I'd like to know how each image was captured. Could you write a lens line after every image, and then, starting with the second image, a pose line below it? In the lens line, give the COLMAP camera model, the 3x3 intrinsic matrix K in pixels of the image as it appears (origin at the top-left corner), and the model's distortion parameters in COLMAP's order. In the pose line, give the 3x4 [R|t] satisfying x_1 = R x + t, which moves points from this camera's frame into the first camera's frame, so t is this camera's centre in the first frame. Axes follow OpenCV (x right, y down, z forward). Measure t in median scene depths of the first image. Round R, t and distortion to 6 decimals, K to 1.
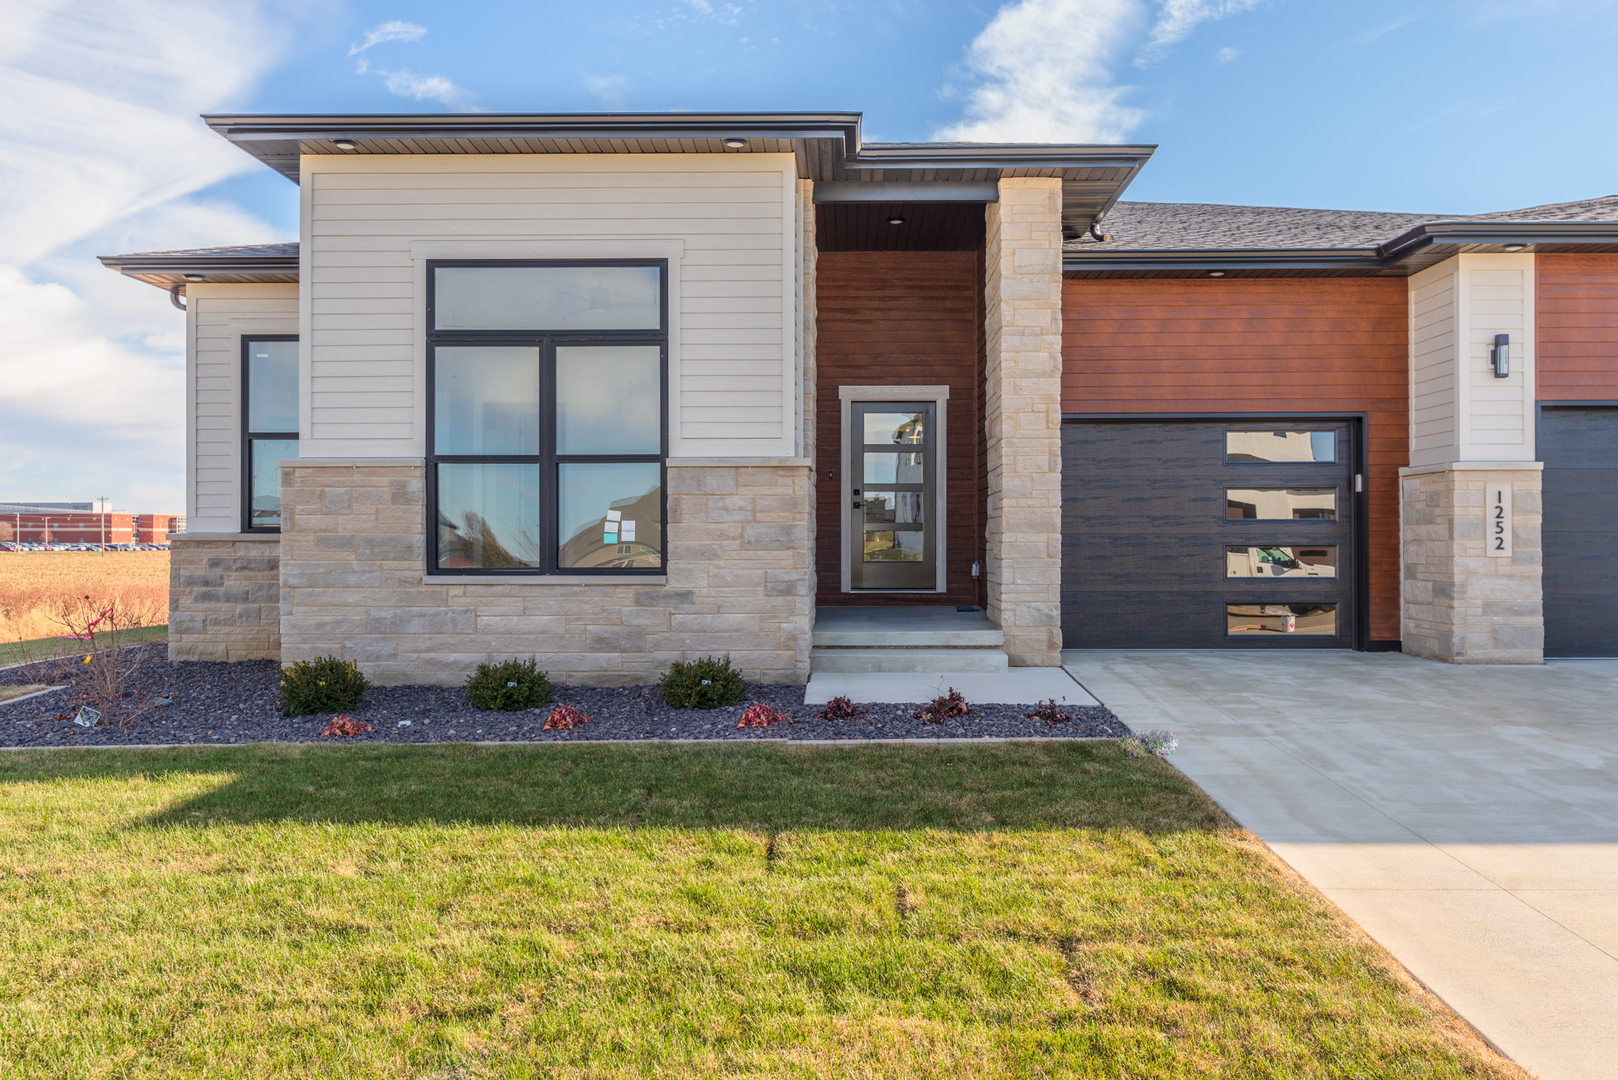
lens RADIAL K [[1220.7, 0, 809.0], [0, 1220.7, 540.0], [0, 0, 1]] dist [0.004130, 0.000220]
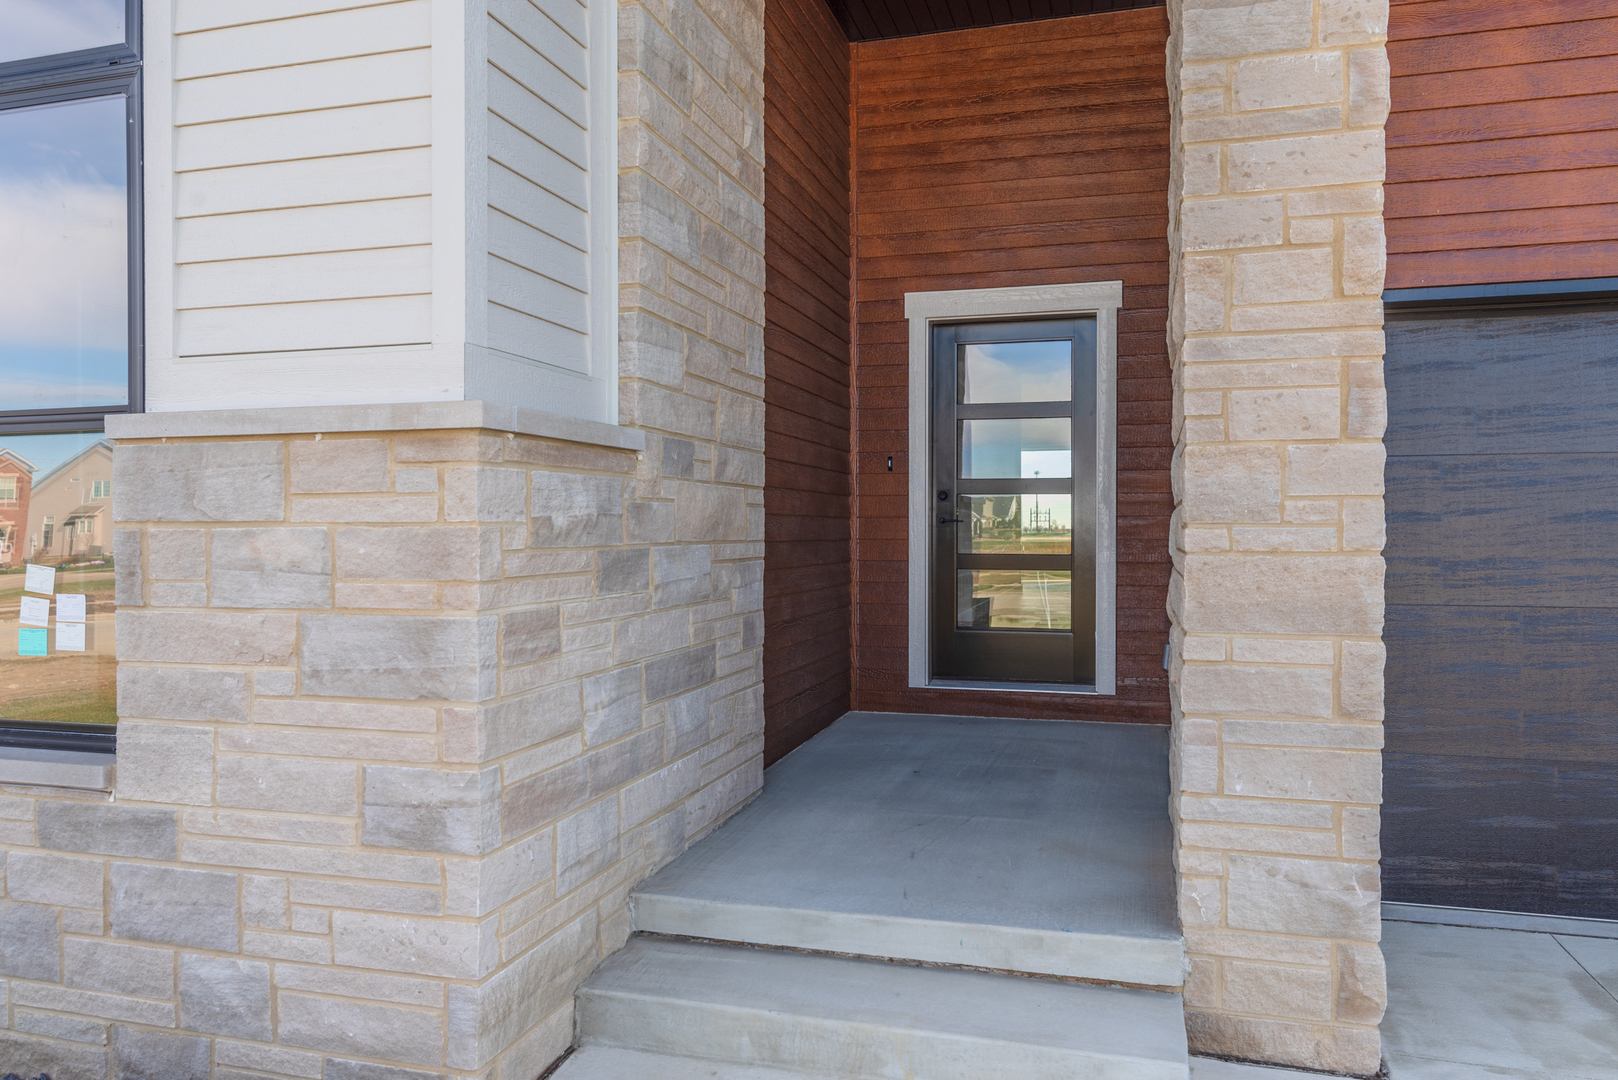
lens RADIAL K [[1126.3, 0, 809.0], [0, 1126.3, 540.0], [0, 0, 1]] dist [-0.000612, -0.001302]
pose [[0.970798, 0.001862, -0.239890, 0.134097], [0.000084, 0.999967, 0.008101, -0.032451], [0.239897, -0.007885, 0.970766, 0.691907]]
